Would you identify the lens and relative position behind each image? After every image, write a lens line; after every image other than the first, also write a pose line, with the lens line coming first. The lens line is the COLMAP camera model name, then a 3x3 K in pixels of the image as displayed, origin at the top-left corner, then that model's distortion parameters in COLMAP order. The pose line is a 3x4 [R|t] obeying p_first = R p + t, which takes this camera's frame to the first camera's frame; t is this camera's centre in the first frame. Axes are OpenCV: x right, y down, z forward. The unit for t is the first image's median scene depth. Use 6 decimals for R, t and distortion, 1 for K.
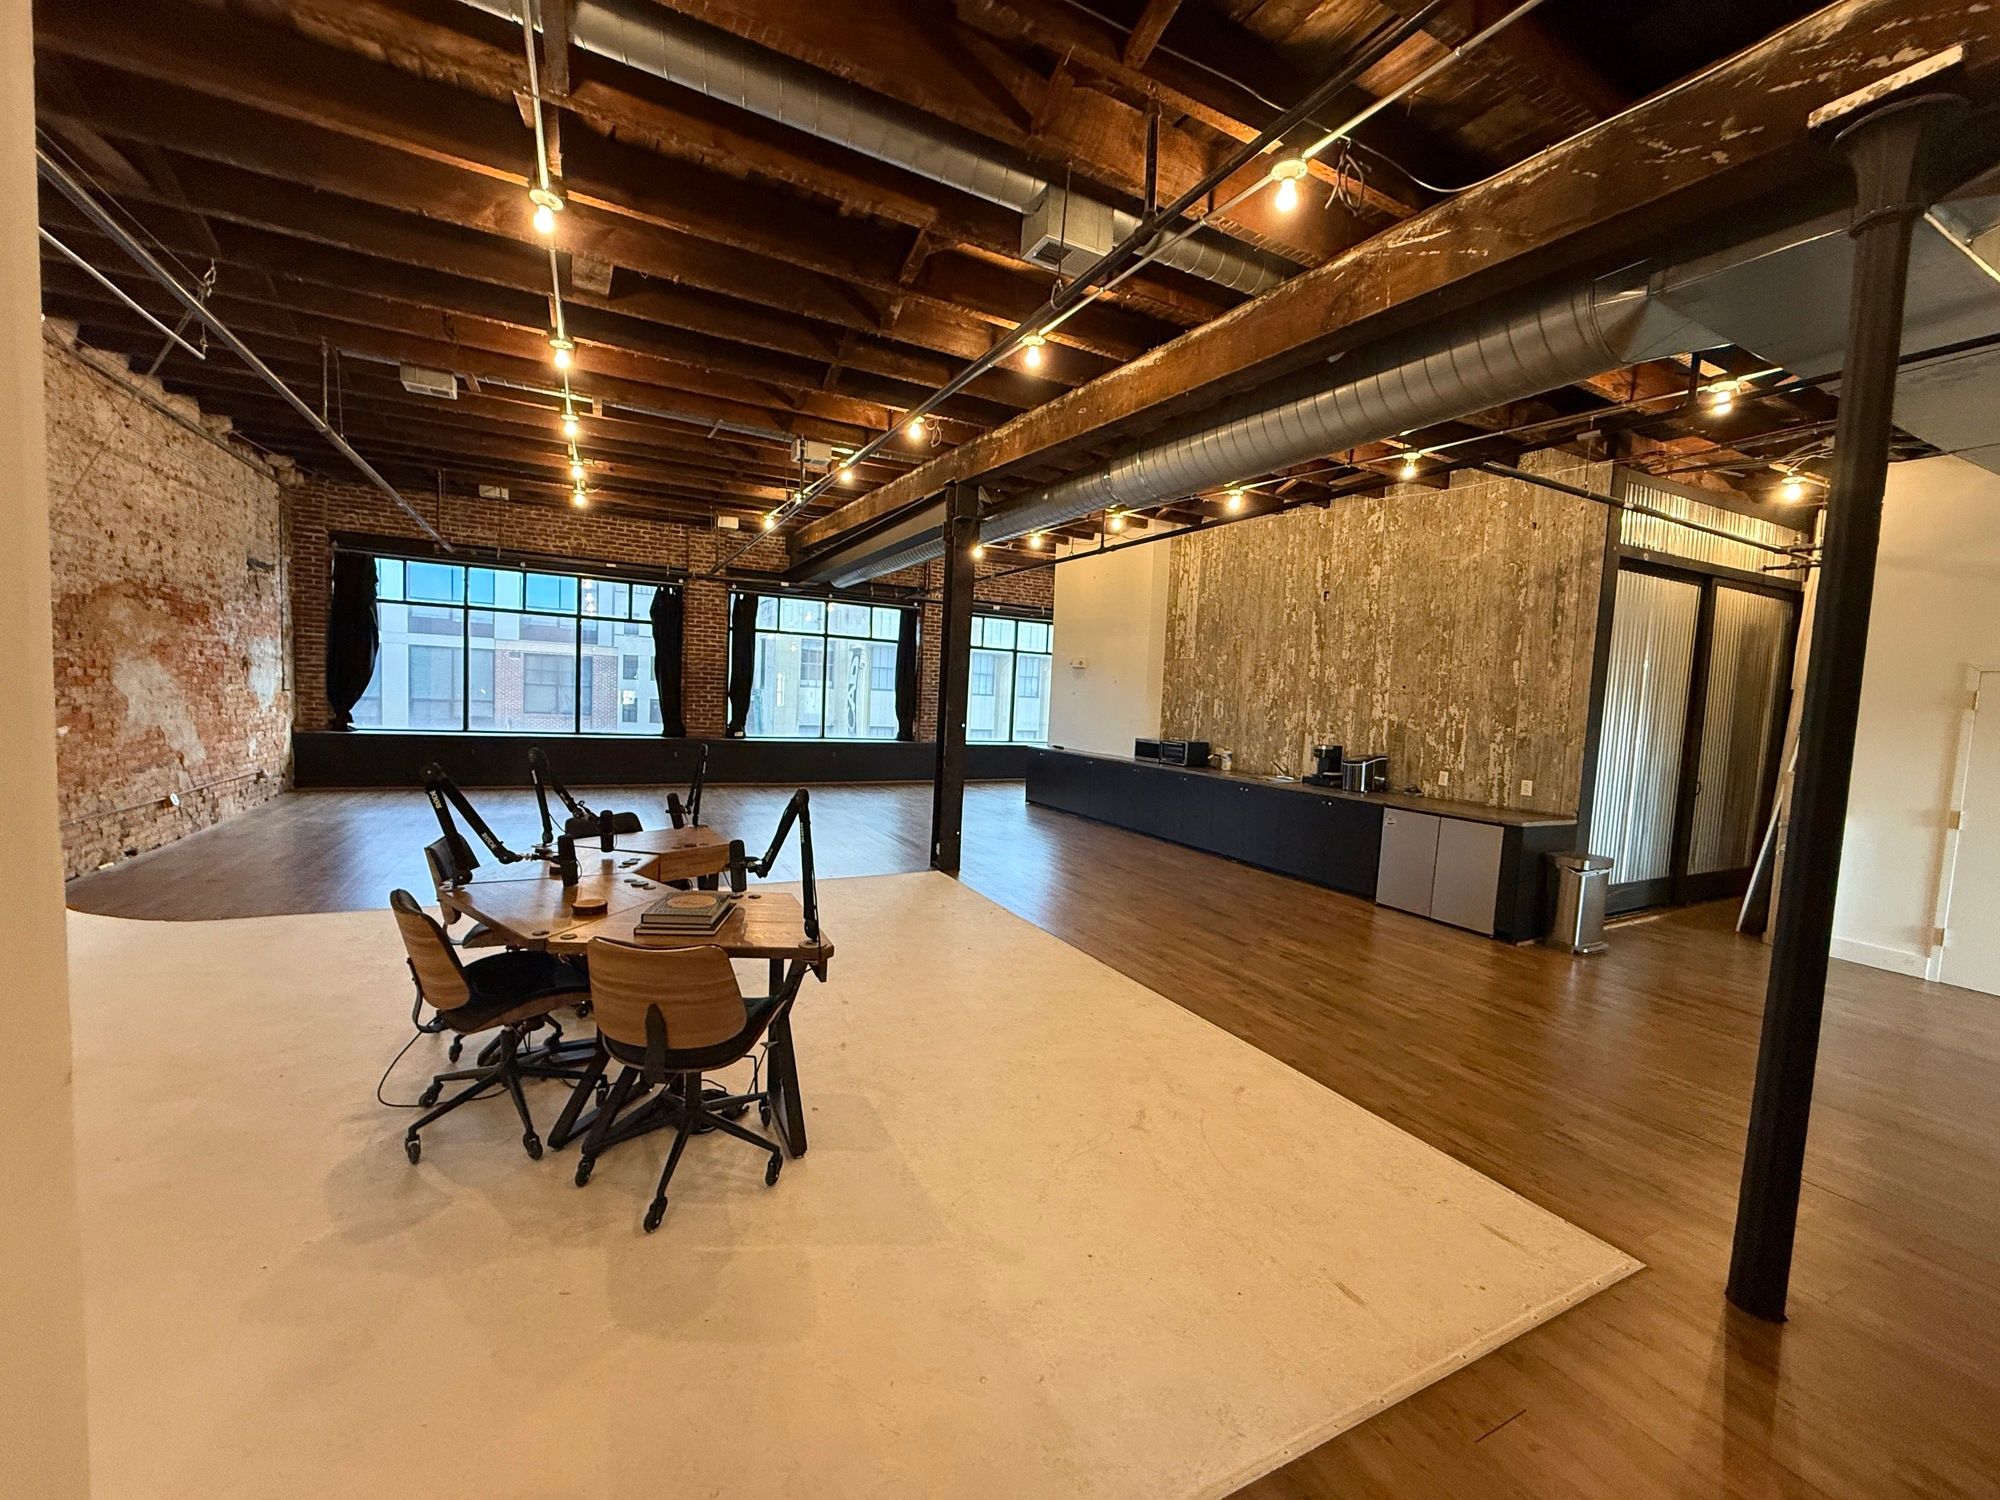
lens RADIAL K [[794.0, 0, 995.7], [0, 794.0, 748.1], [0, 0, 1]] dist [-0.000170, -0.000135]
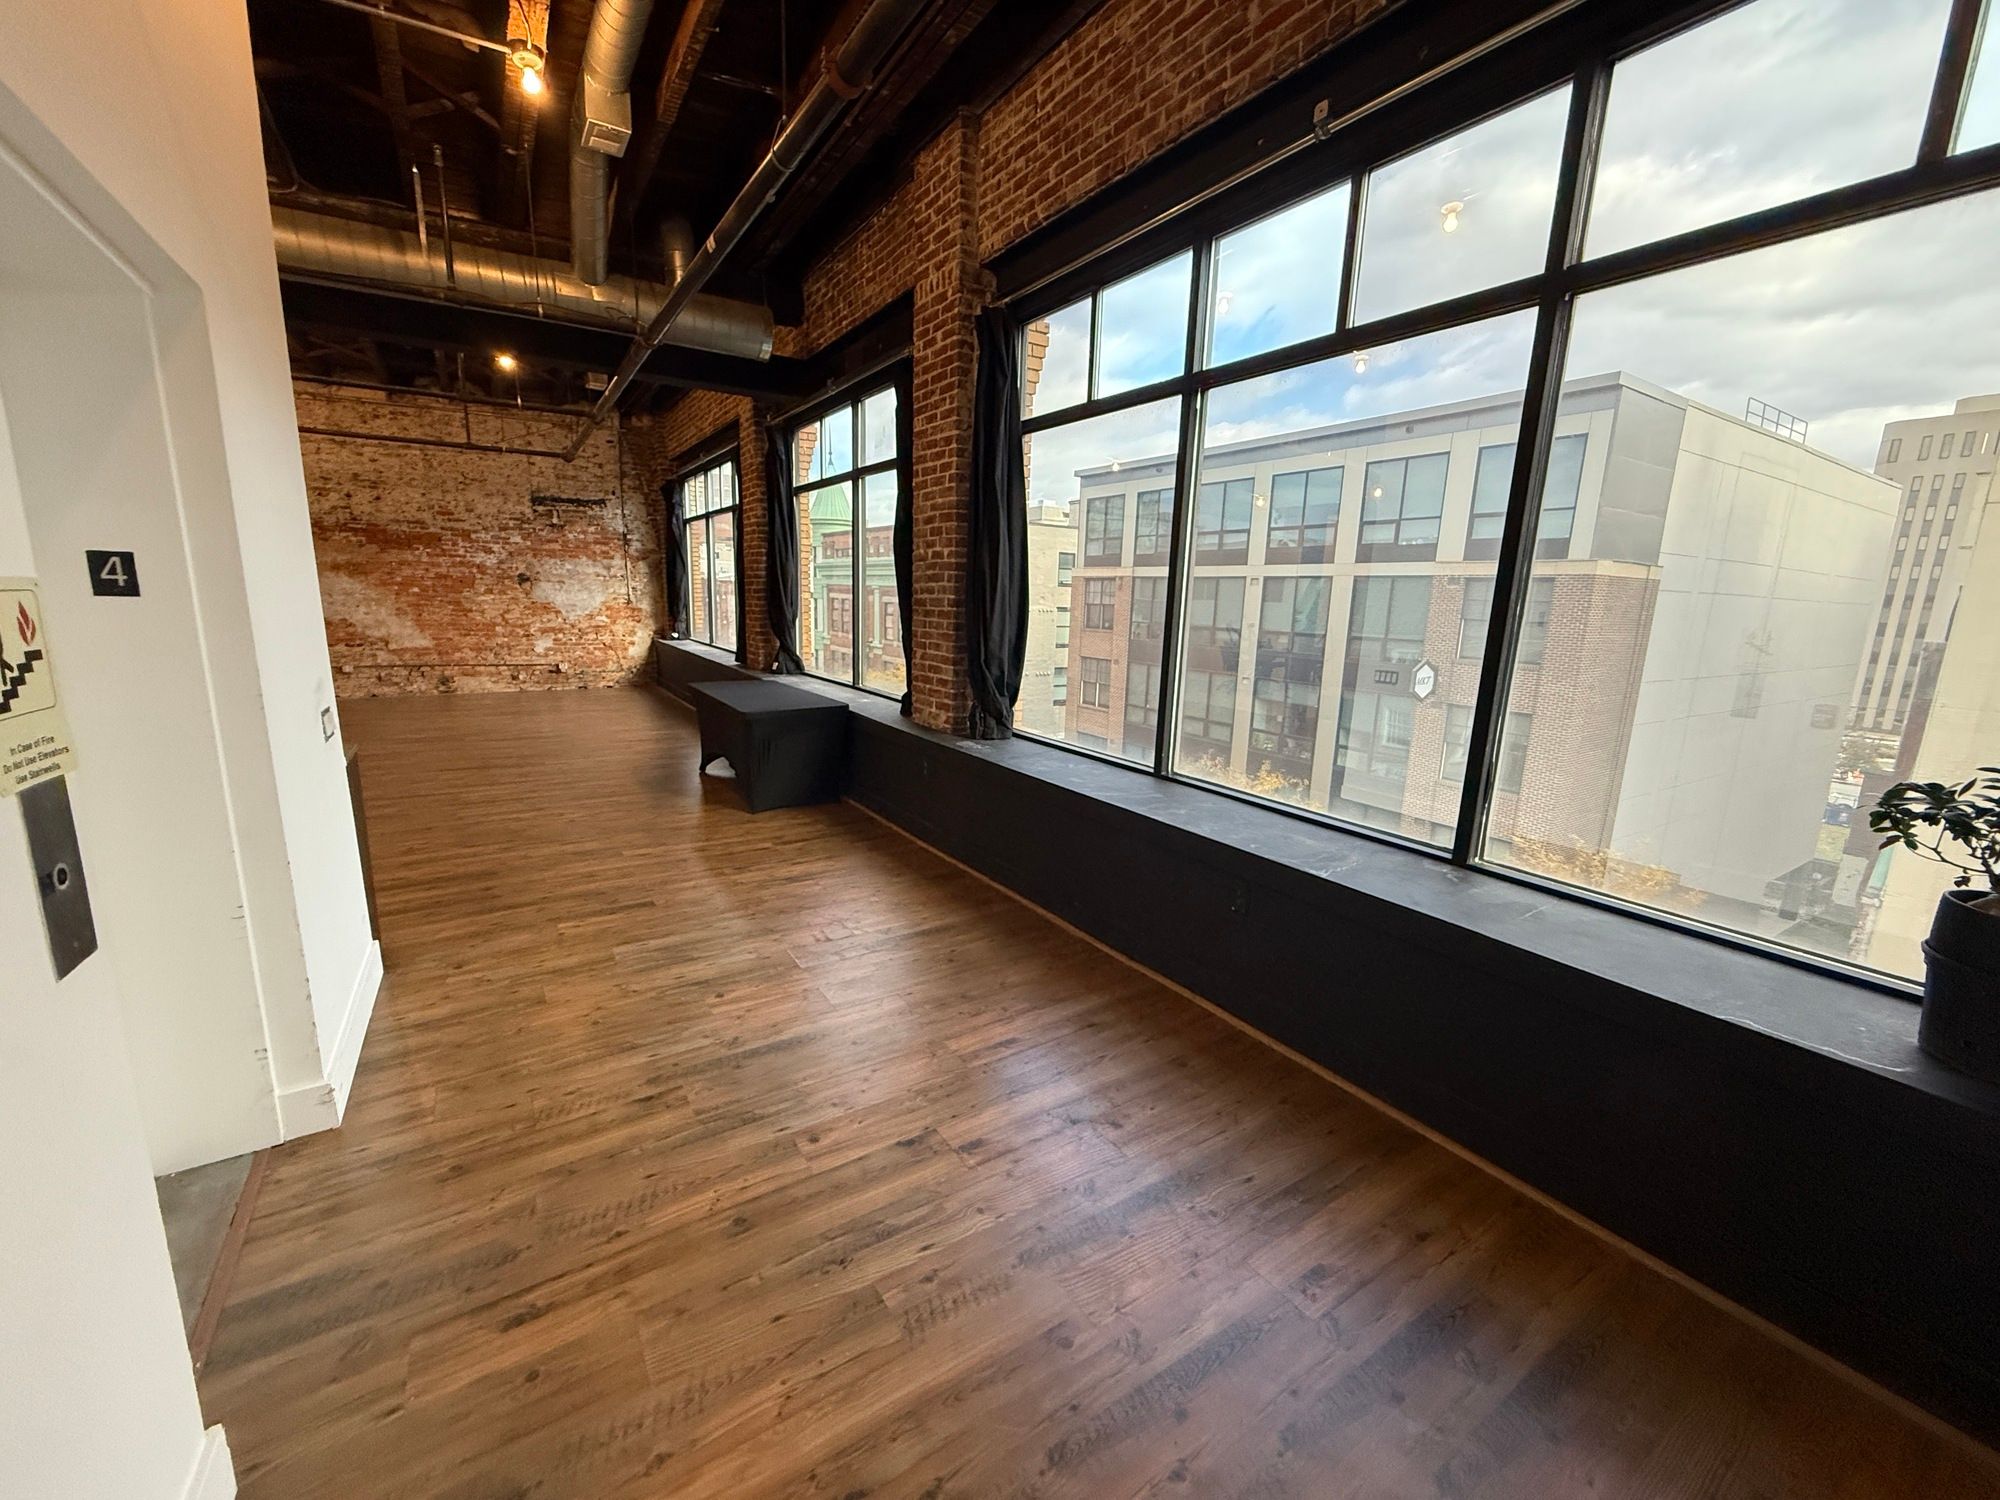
lens RADIAL K [[794.0, 0, 995.5], [0, 794.0, 751.2], [0, 0, 1]] dist [-0.000170, -0.000135]
pose [[0.090225, 0.150675, -0.984457, 0.735098], [-0.089384, 0.985725, 0.142677, -0.132599], [0.991902, 0.075122, 0.102405, 2.637989]]
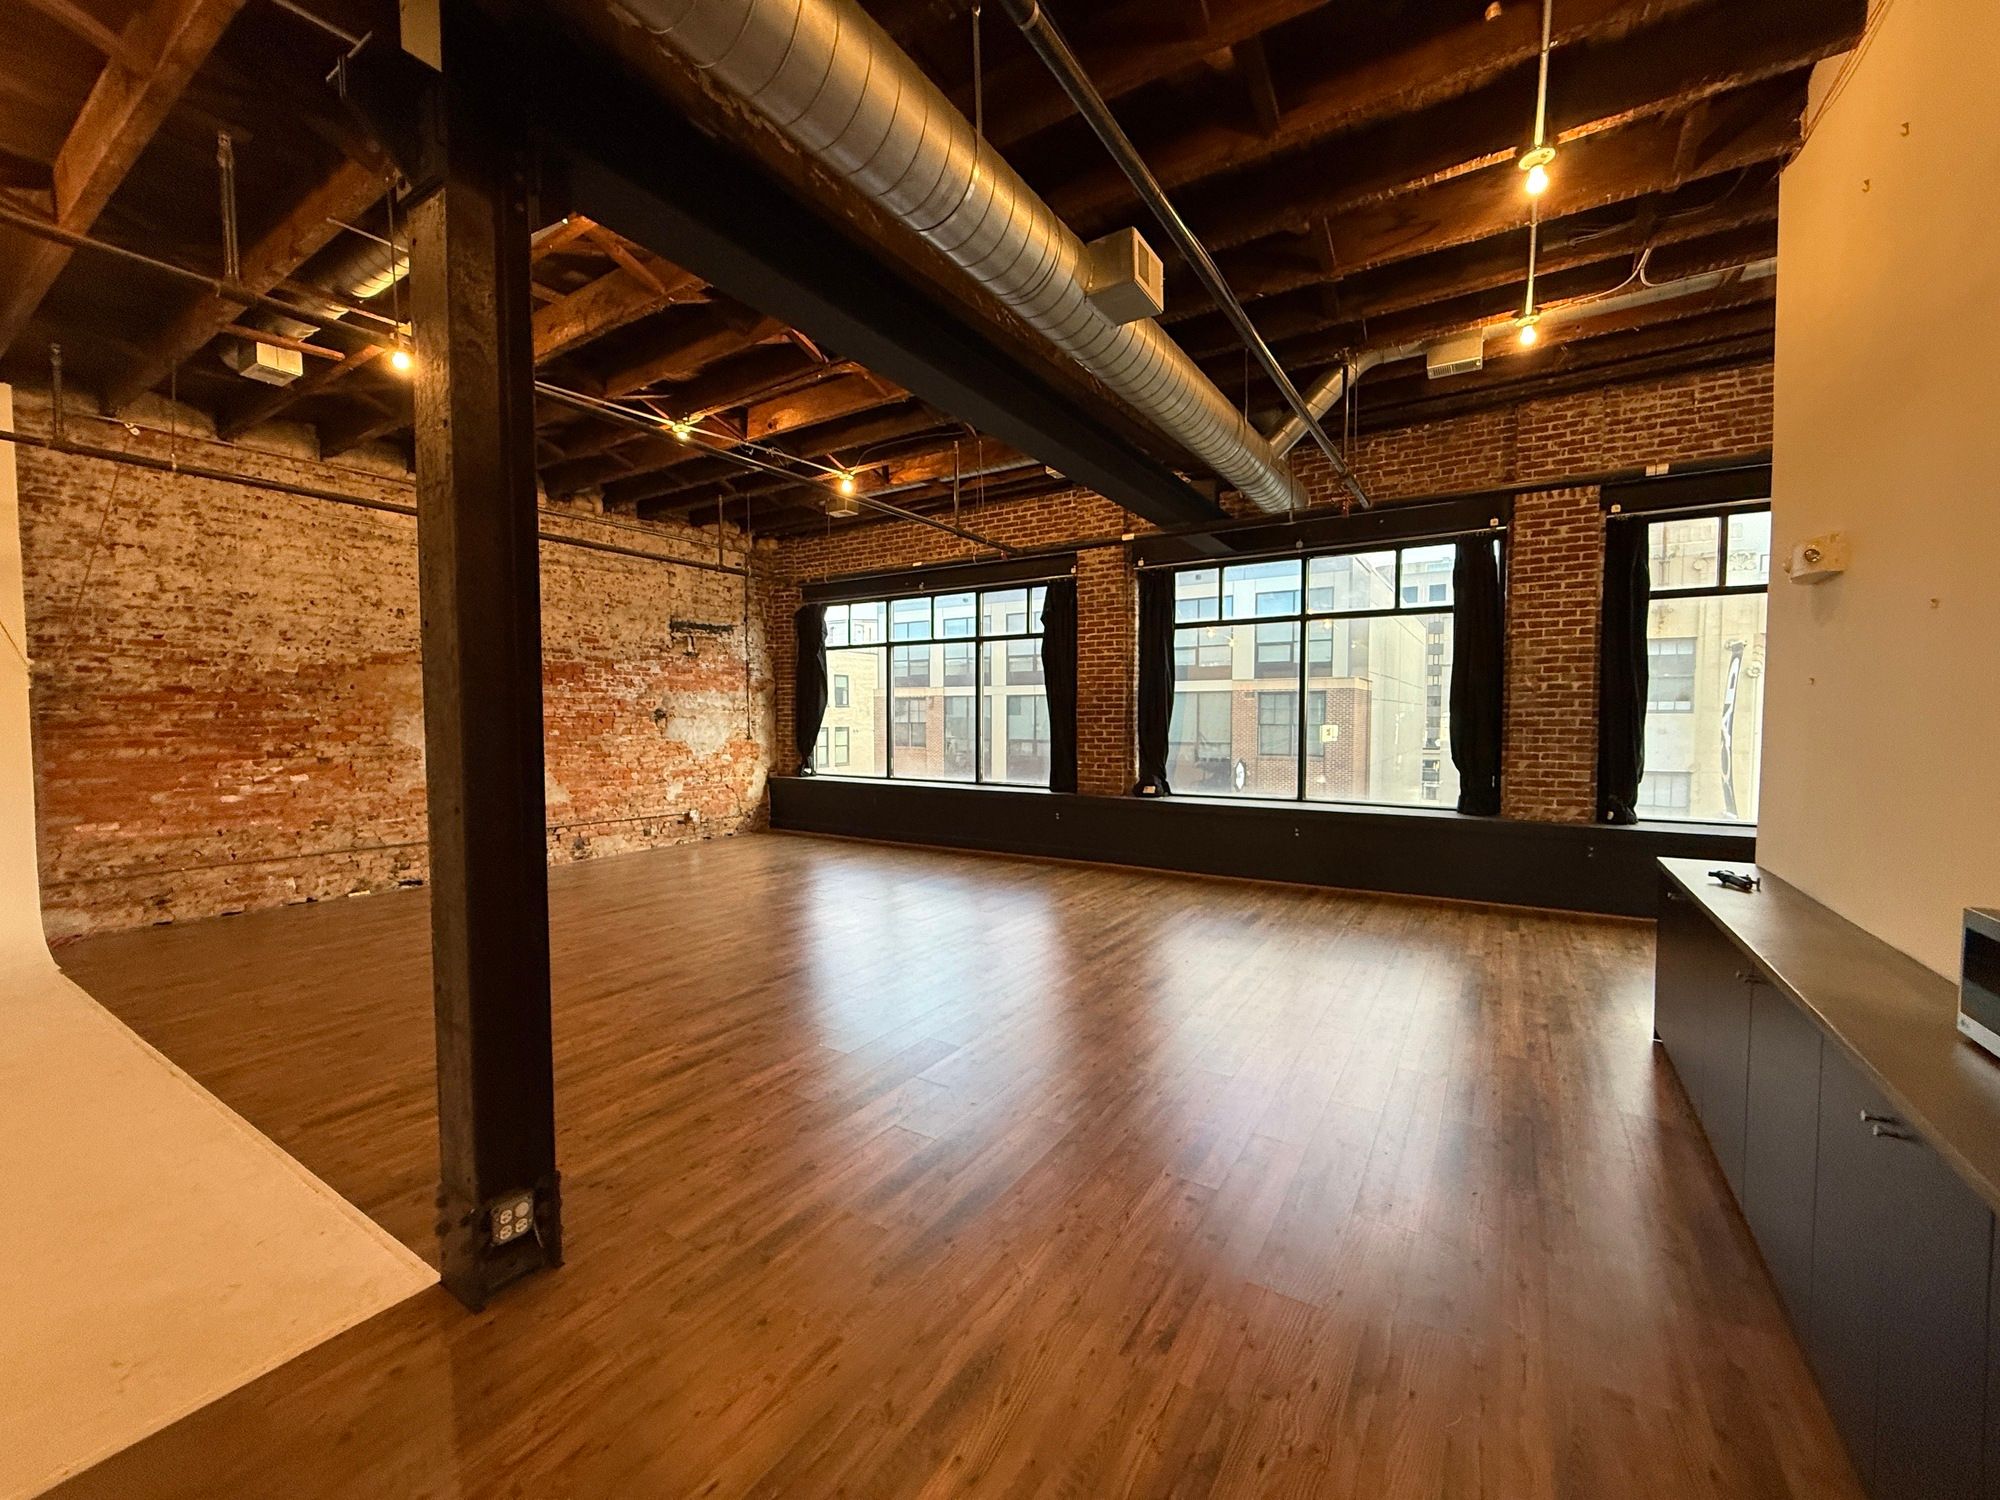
lens RADIAL K [[794.0, 0, 996.1], [0, 794.0, 750.6], [0, 0, 1]] dist [-0.000170, -0.000135]
pose [[0.500632, -0.009254, -0.865611, 0.406429], [-0.031269, 0.999097, -0.028766, -0.064259], [0.865095, 0.041468, 0.499891, 1.352958]]
